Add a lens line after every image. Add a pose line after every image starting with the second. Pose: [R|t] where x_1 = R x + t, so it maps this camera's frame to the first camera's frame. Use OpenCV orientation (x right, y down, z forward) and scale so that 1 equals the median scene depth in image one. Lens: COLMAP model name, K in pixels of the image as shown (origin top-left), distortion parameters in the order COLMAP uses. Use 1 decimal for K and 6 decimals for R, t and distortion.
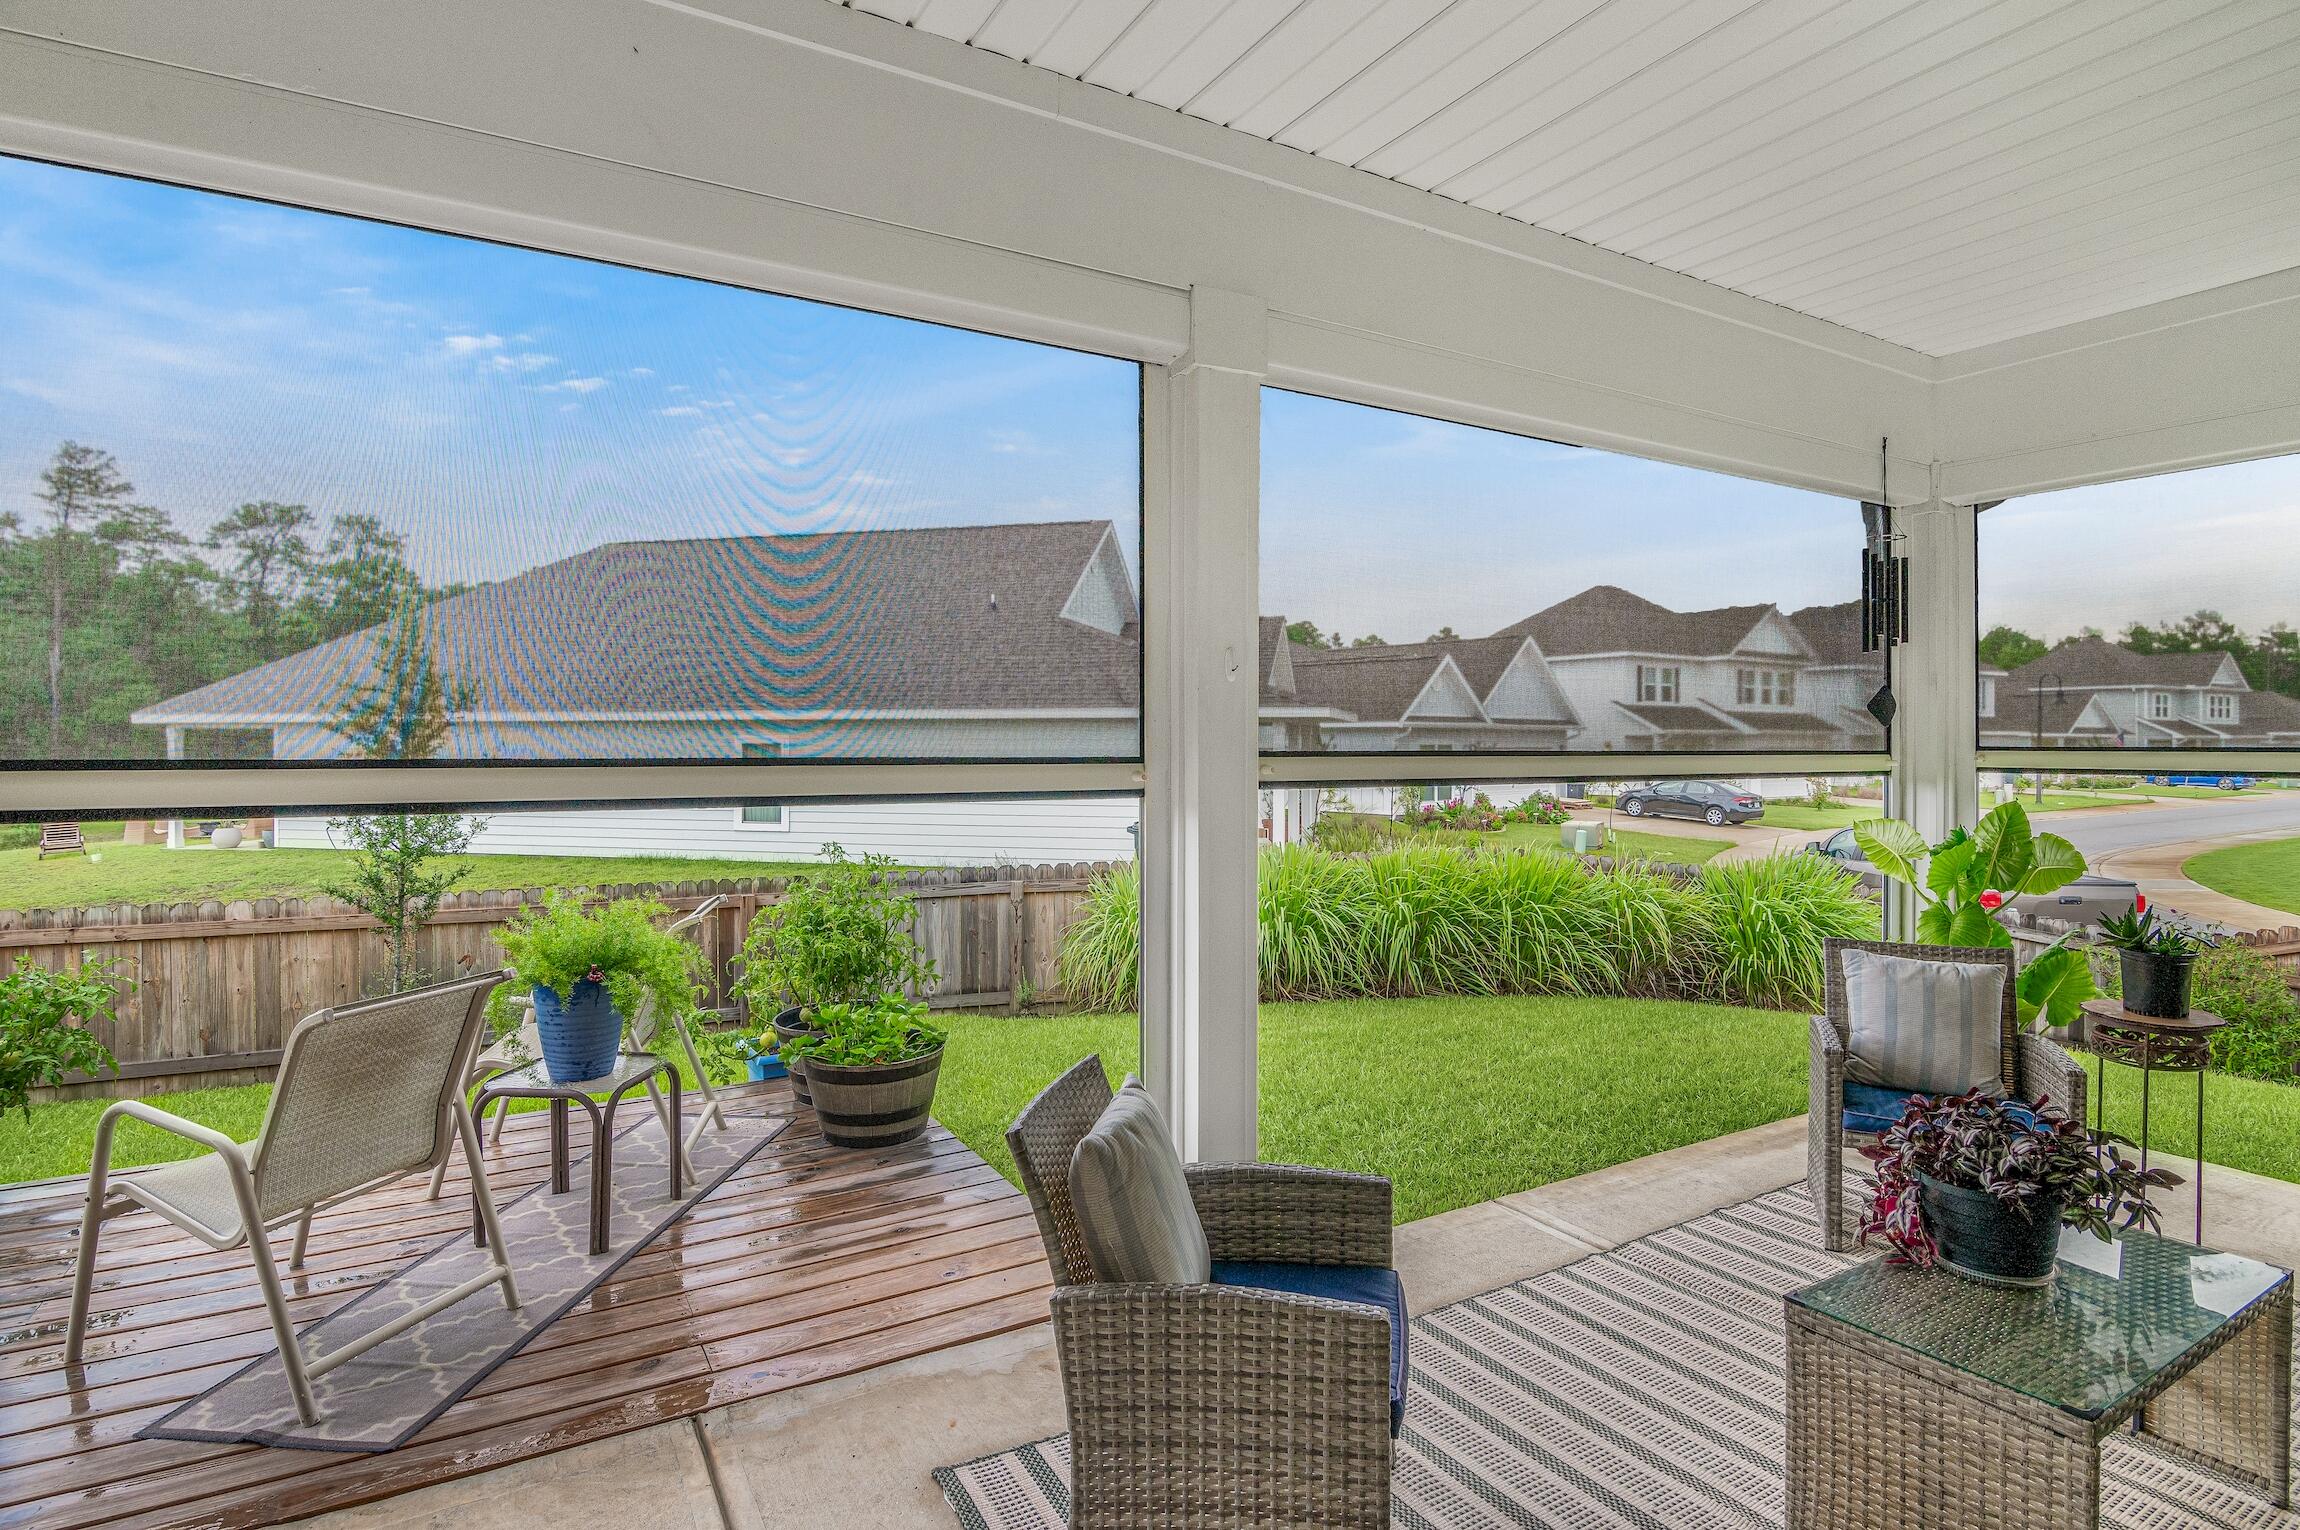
lens RADIAL K [[1164.9, 0, 1156.9], [0, 1164.9, 758.0], [0, 0, 1]] dist [-0.020041, 0.000398]
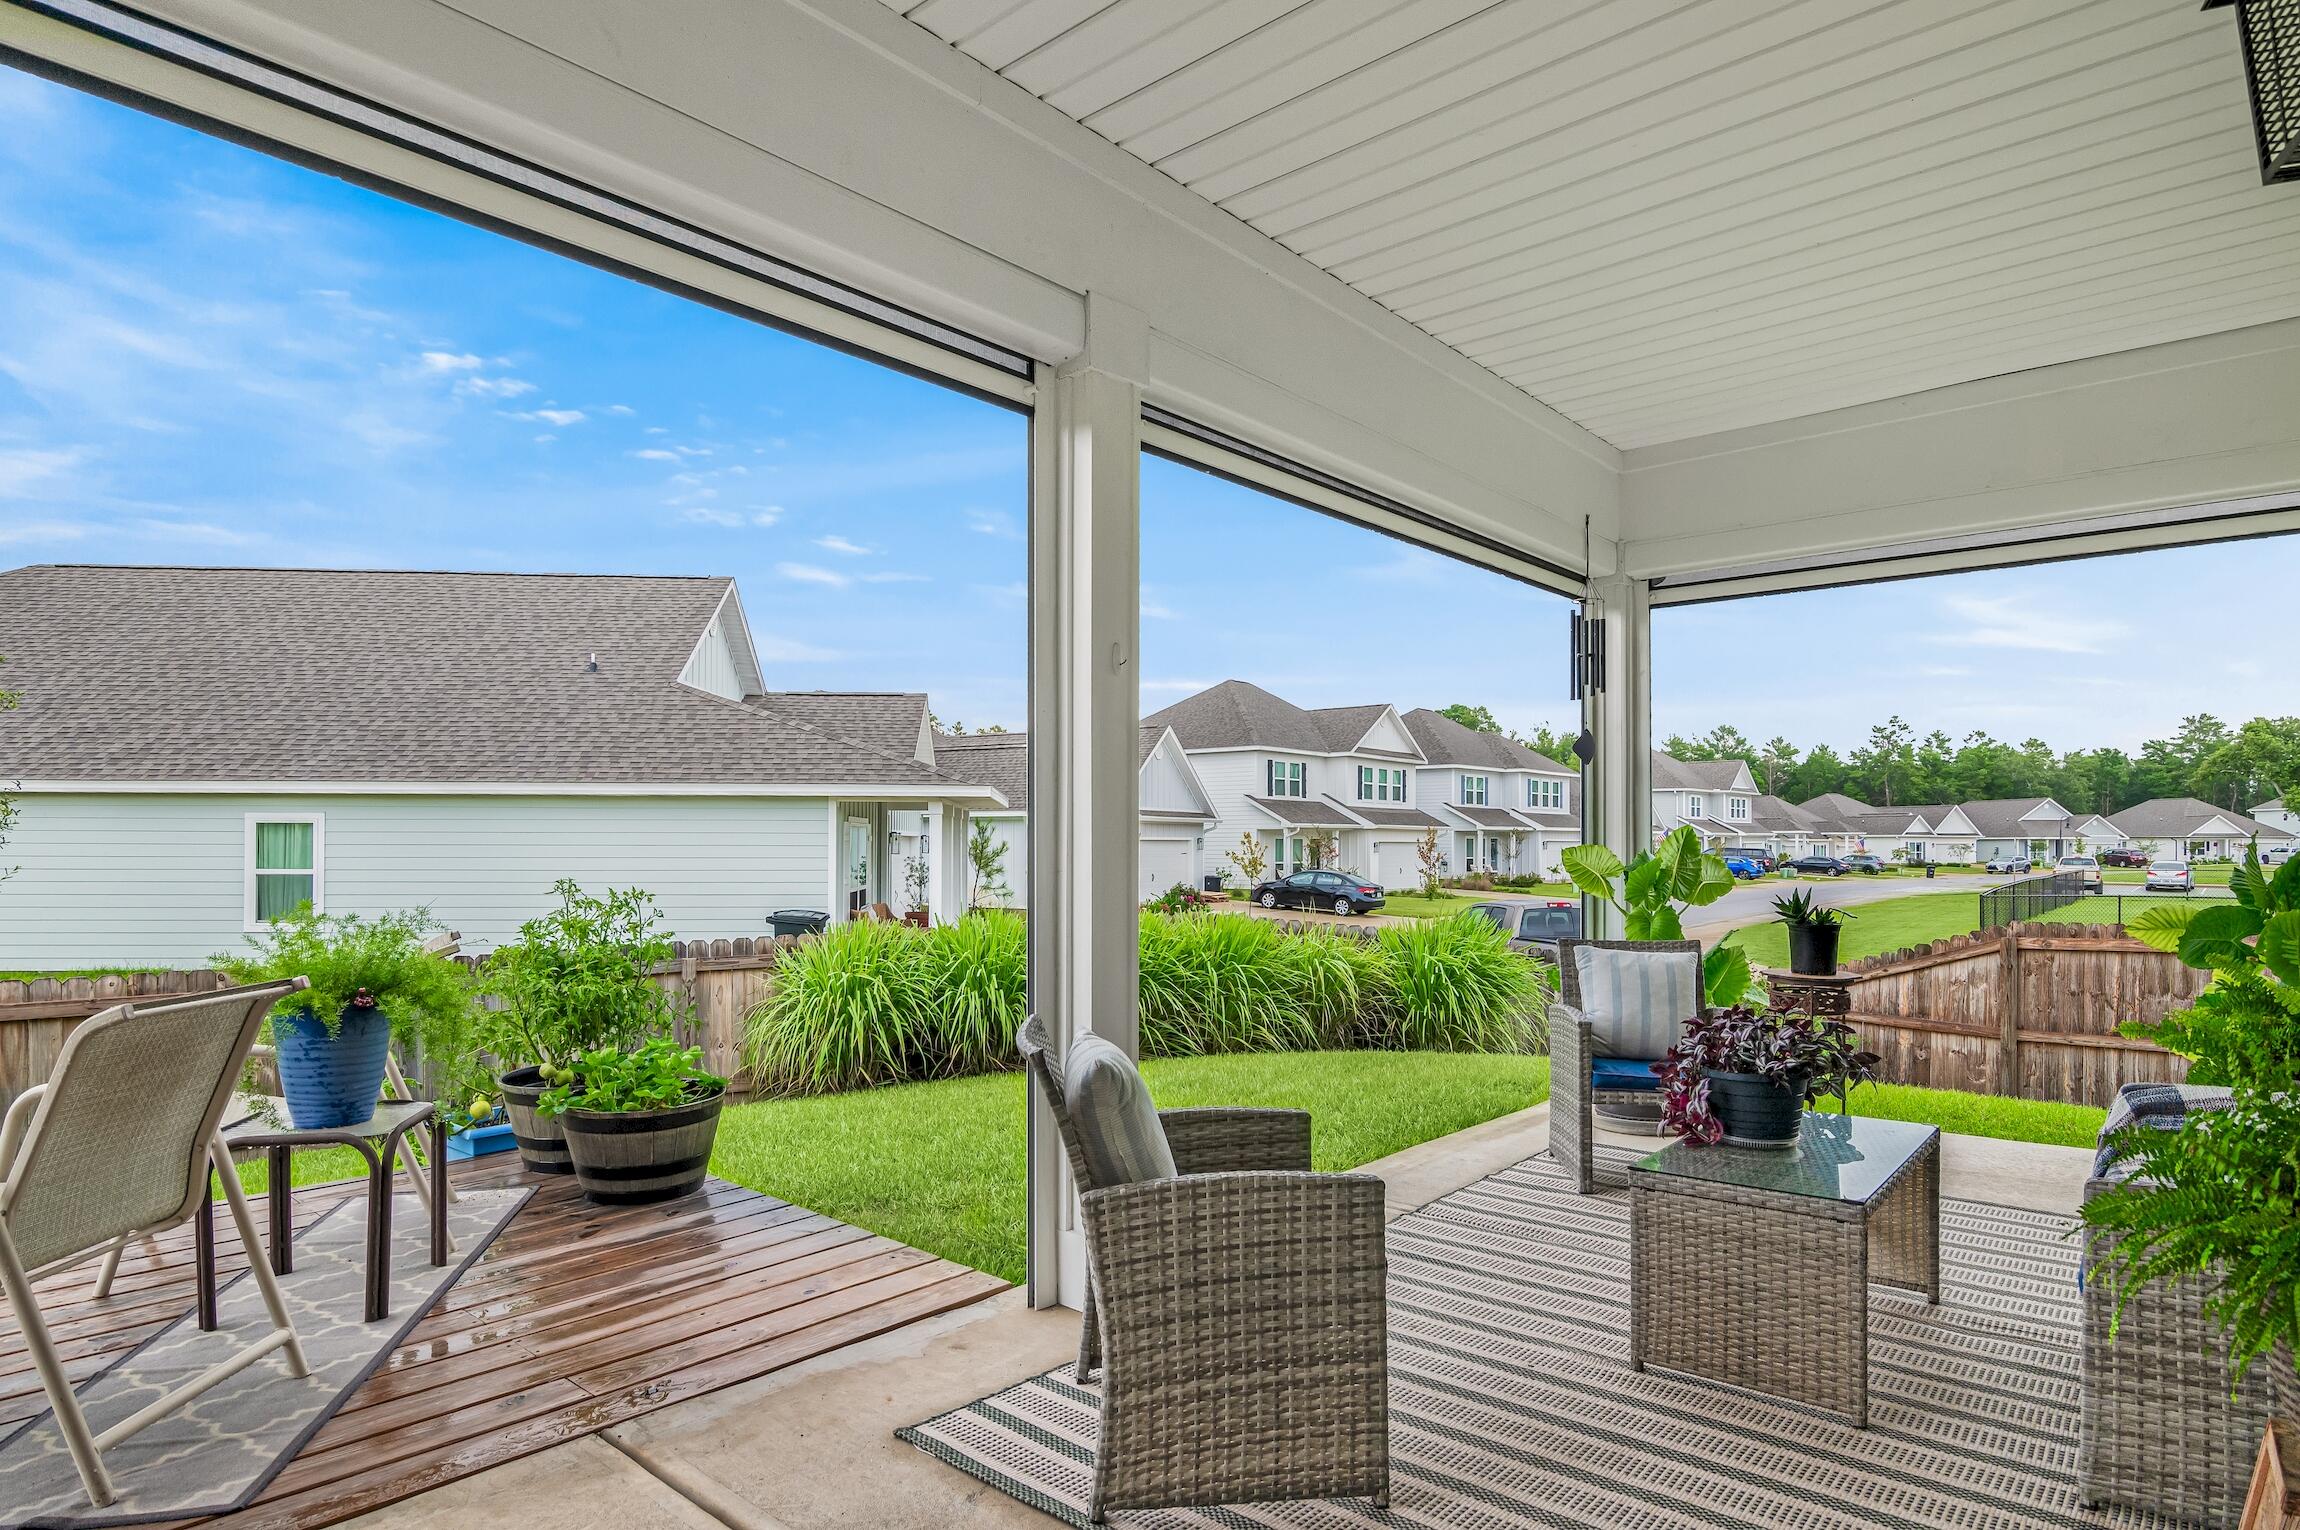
lens RADIAL K [[1260.1, 0, 1164.3], [0, 1260.1, 855.8], [0, 0, 1]] dist [-0.021805, 0.002370]
pose [[0.947056, -0.000416, 0.321067, -0.201493], [0.002266, 0.999983, -0.005390, 0.079737], [-0.321059, 0.005832, 0.947041, -0.063343]]
